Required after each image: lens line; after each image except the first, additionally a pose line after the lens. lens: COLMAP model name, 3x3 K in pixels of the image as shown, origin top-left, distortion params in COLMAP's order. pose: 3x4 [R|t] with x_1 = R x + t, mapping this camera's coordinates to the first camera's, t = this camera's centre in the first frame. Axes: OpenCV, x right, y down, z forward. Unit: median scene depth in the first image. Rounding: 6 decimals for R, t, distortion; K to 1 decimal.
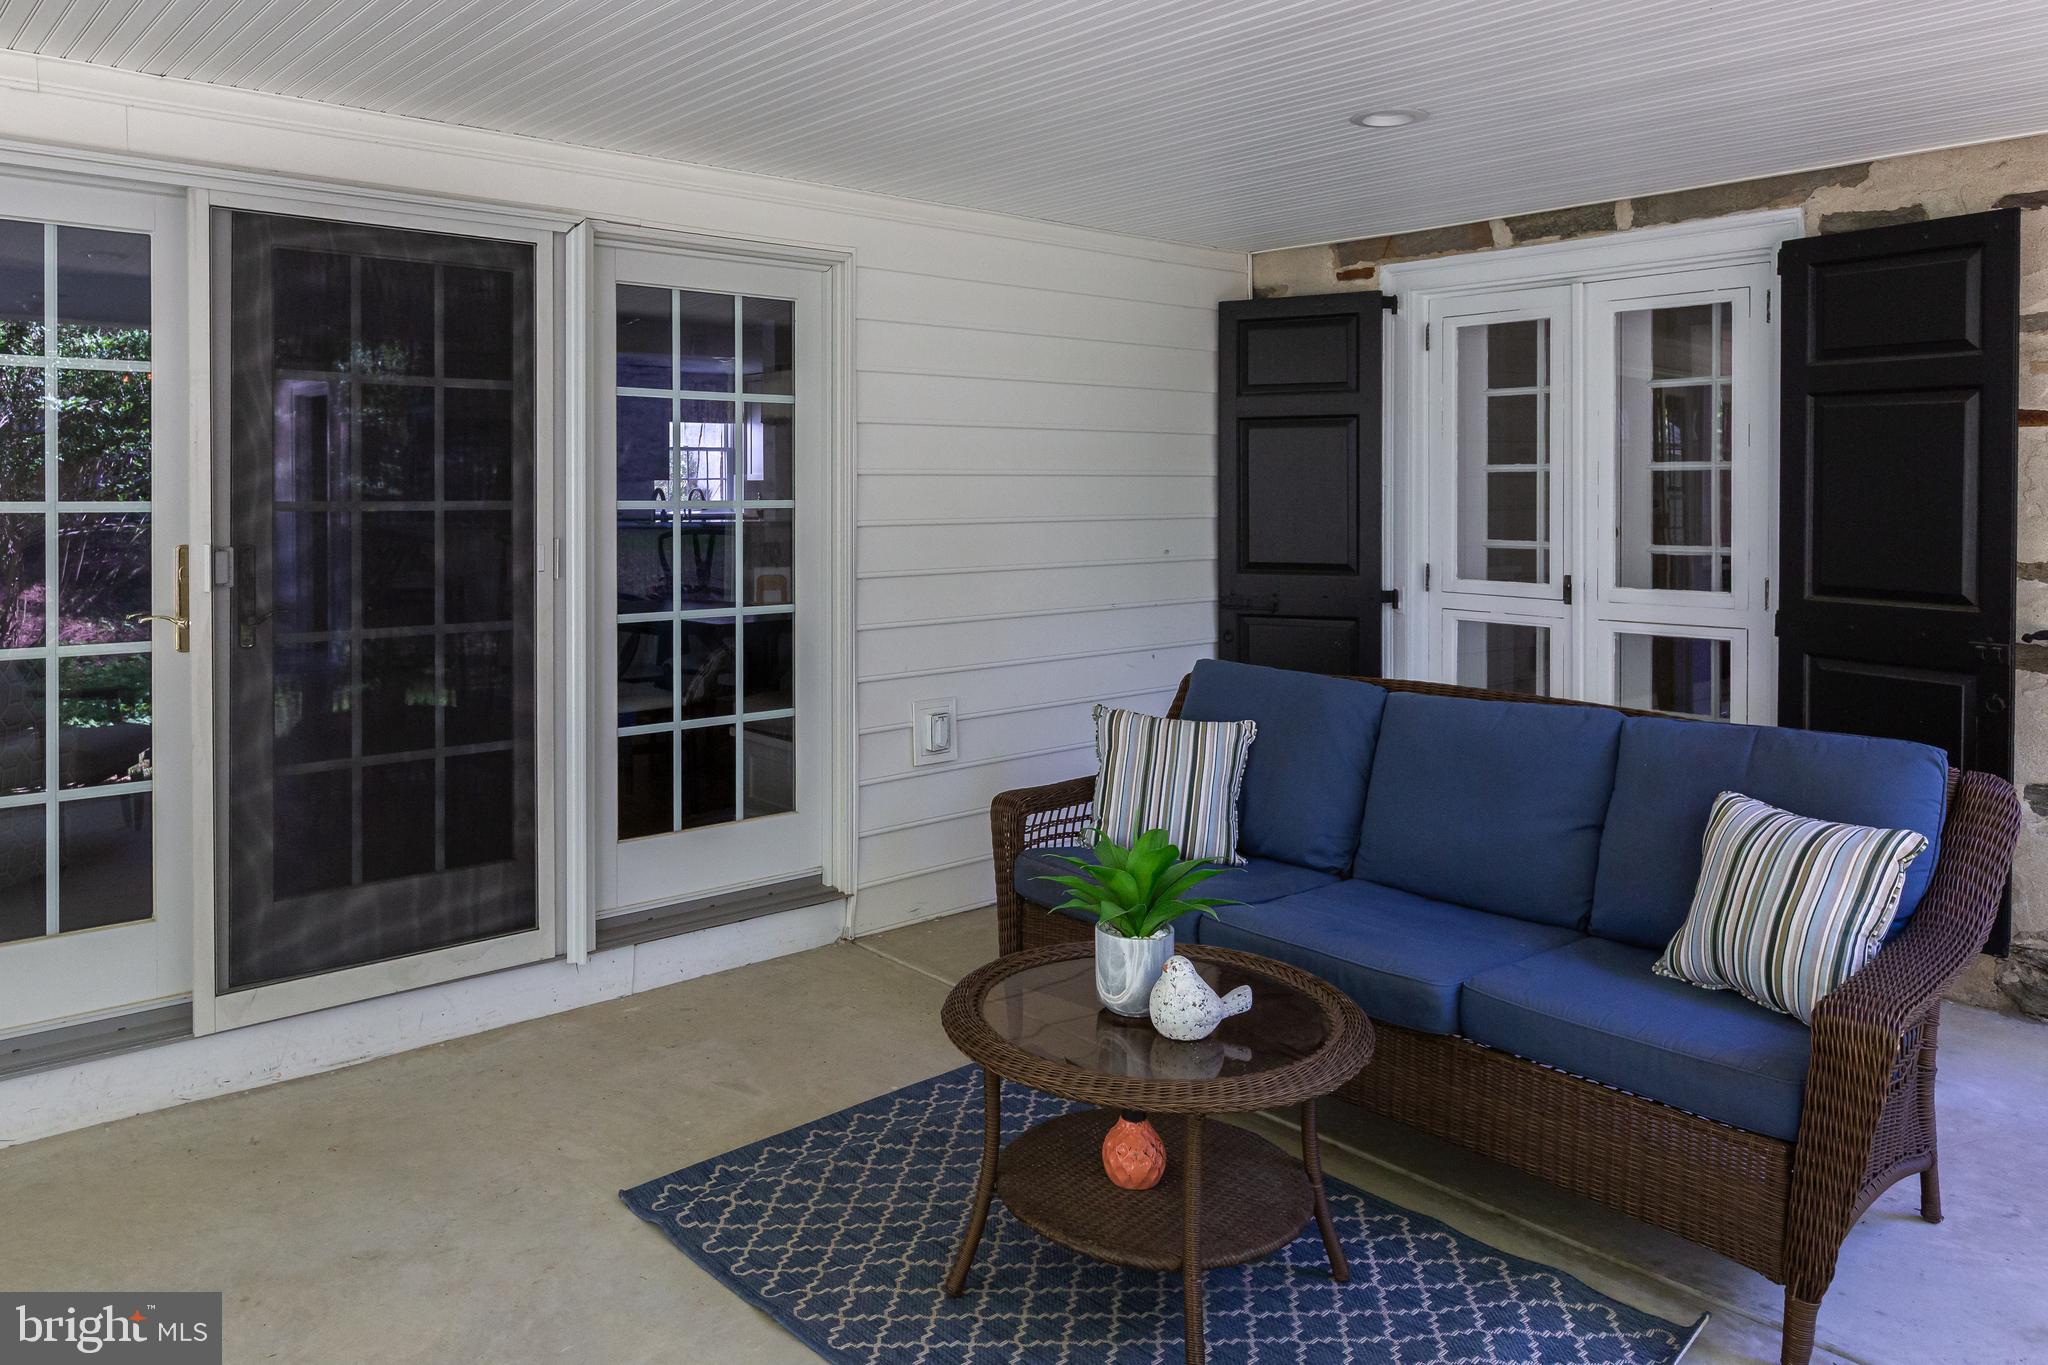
lens RADIAL K [[1378.4, 0, 983.4], [0, 1378.4, 497.3], [0, 0, 1]] dist [0.001614, -0.000116]
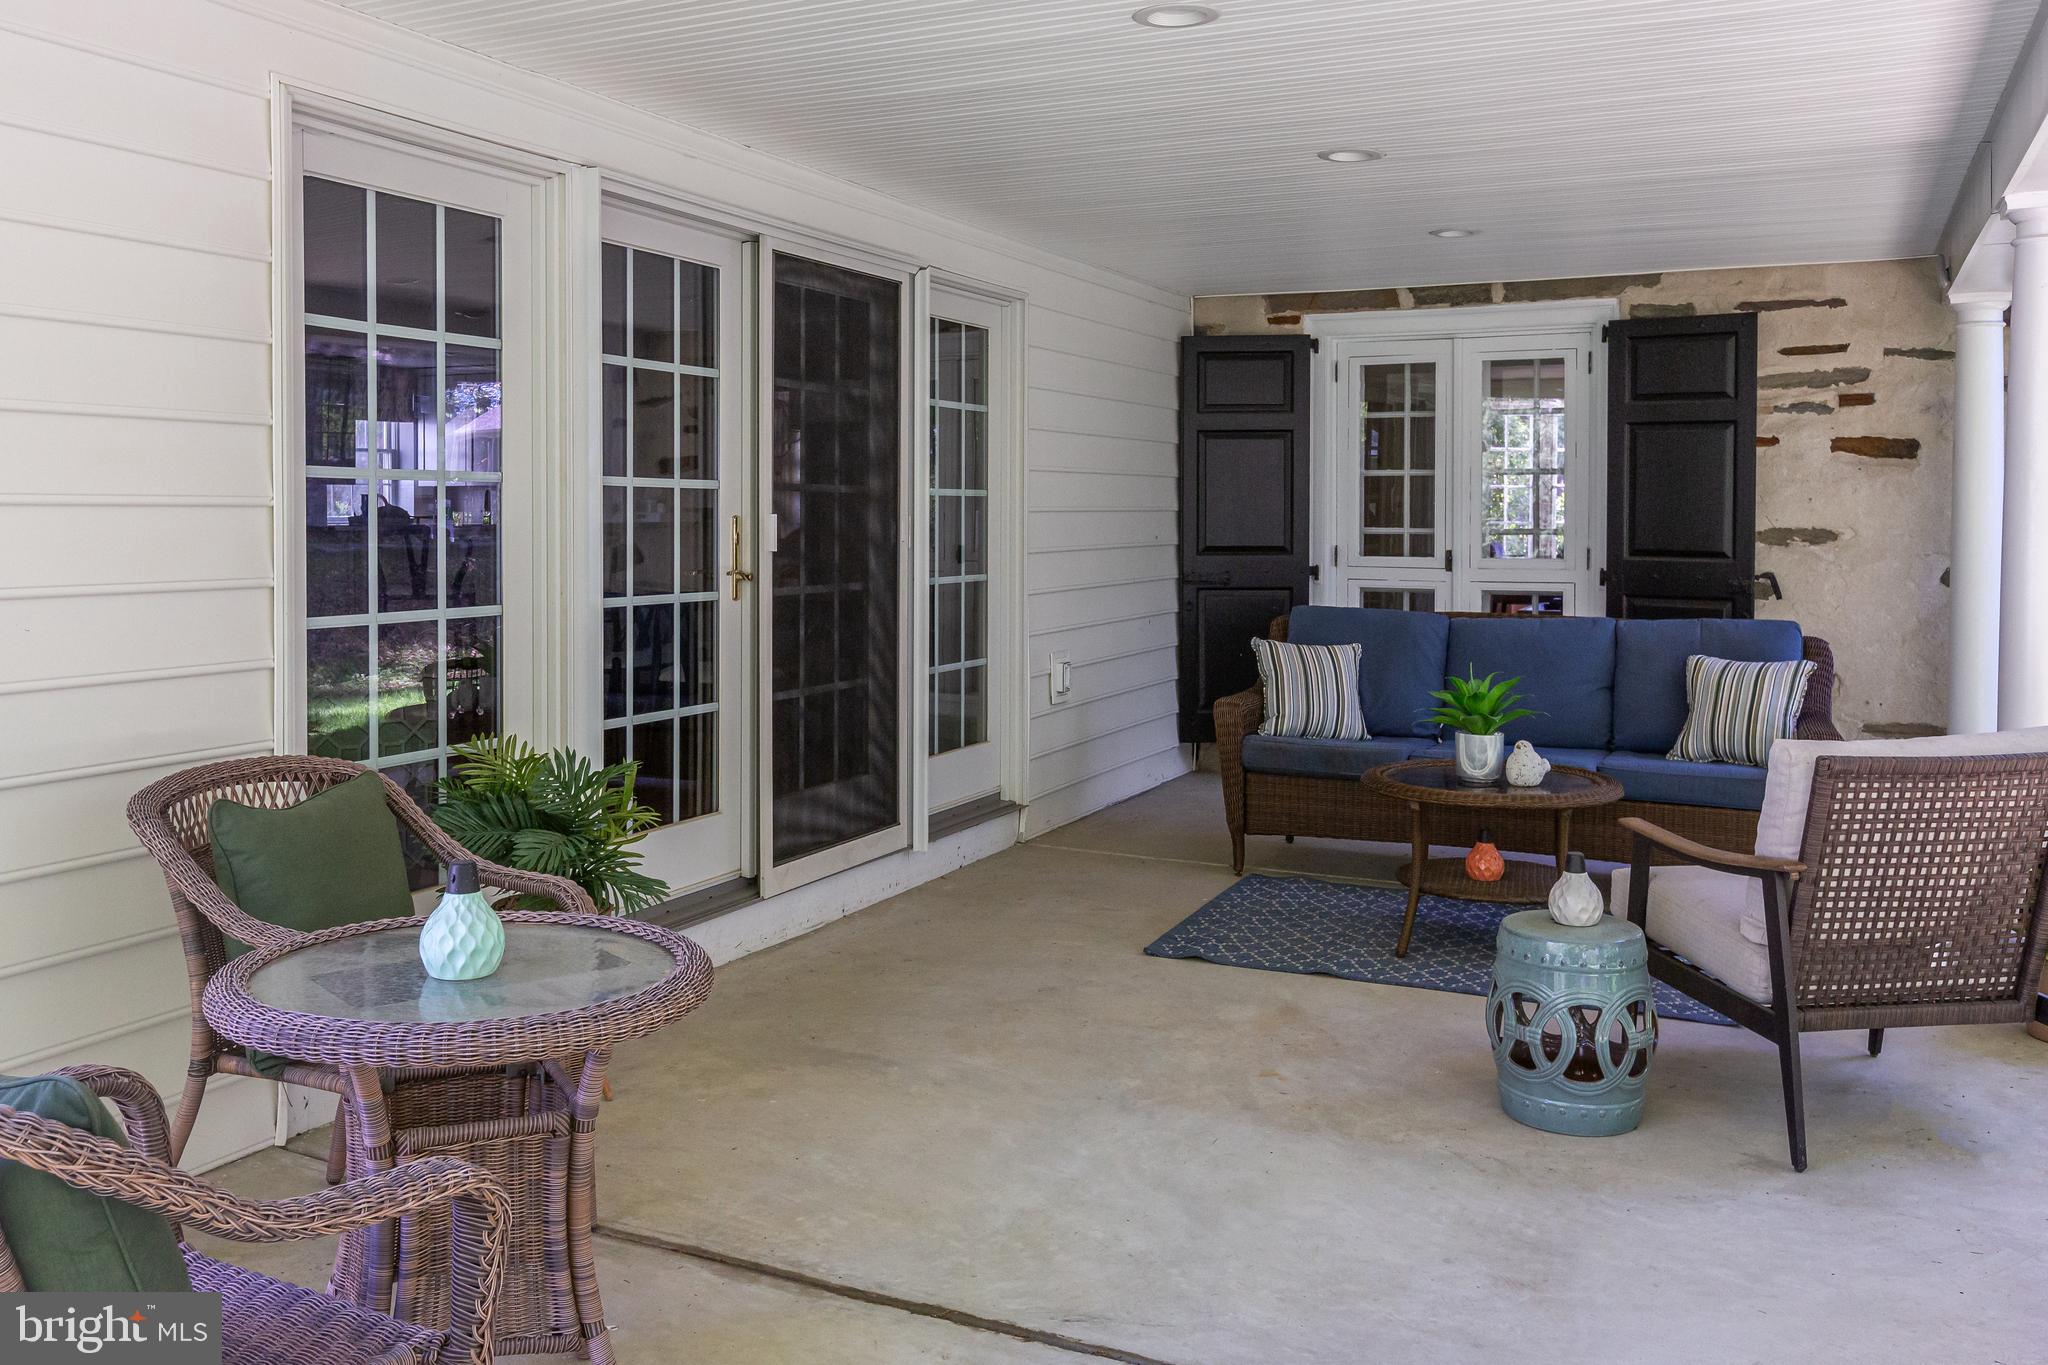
lens RADIAL K [[1611.2, 0, 1011.8], [0, 1611.2, 520.8], [0, 0, 1]] dist [0.011833, 0.006921]
pose [[0.916484, -0.001158, 0.400069, -0.686314], [0.001093, 0.999999, 0.000392, 0.028792], [-0.400069, 0.000078, 0.916485, -0.332240]]
